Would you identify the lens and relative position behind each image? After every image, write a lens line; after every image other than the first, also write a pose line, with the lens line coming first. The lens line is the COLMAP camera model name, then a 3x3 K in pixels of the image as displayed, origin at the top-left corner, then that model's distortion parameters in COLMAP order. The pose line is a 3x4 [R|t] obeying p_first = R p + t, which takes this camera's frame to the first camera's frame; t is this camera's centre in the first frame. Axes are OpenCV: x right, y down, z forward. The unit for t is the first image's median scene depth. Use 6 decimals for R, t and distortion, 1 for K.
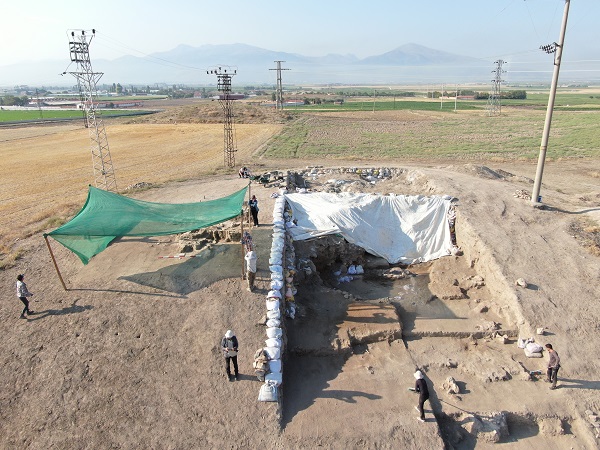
lens RADIAL K [[437.7, 0, 300.0], [0, 437.7, 225.0], [0, 0, 1]] dist [-0.005403, -0.000362]
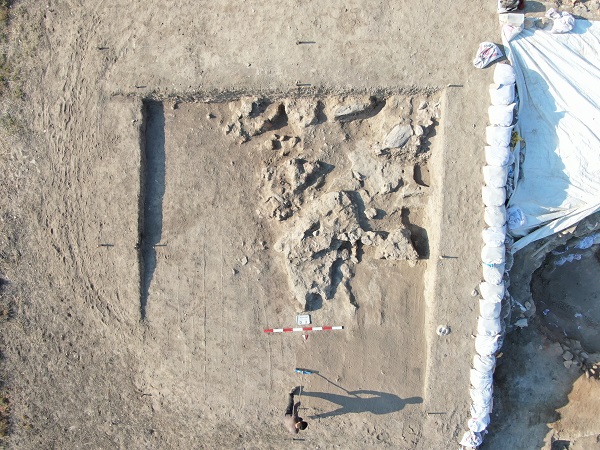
lens RADIAL K [[437.7, 0, 300.0], [0, 437.7, 225.0], [0, 0, 1]] dist [-0.005403, -0.000362]
pose [[0.999811, 0.018108, -0.007136, -0.322628], [0.001270, 0.305159, 0.952300, -0.573836], [0.019422, -0.952129, 0.305079, 1.113541]]
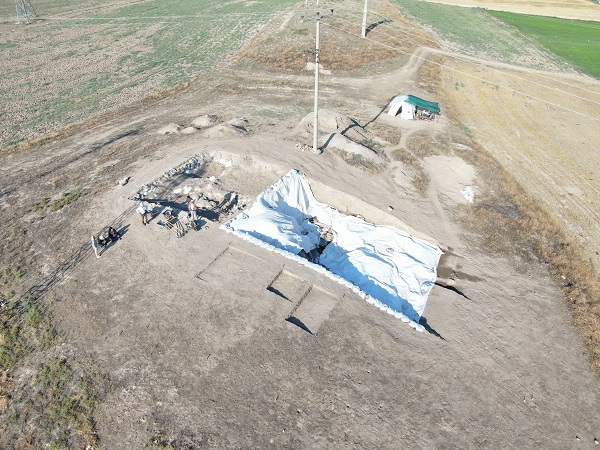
lens RADIAL K [[437.7, 0, 300.0], [0, 437.7, 225.0], [0, 0, 1]] dist [-0.005403, -0.000362]
pose [[0.468021, -0.487990, 0.736765, -1.173267], [0.276098, 0.872721, 0.402651, -0.728550], [-0.839480, 0.014970, 0.543185, 0.359025]]
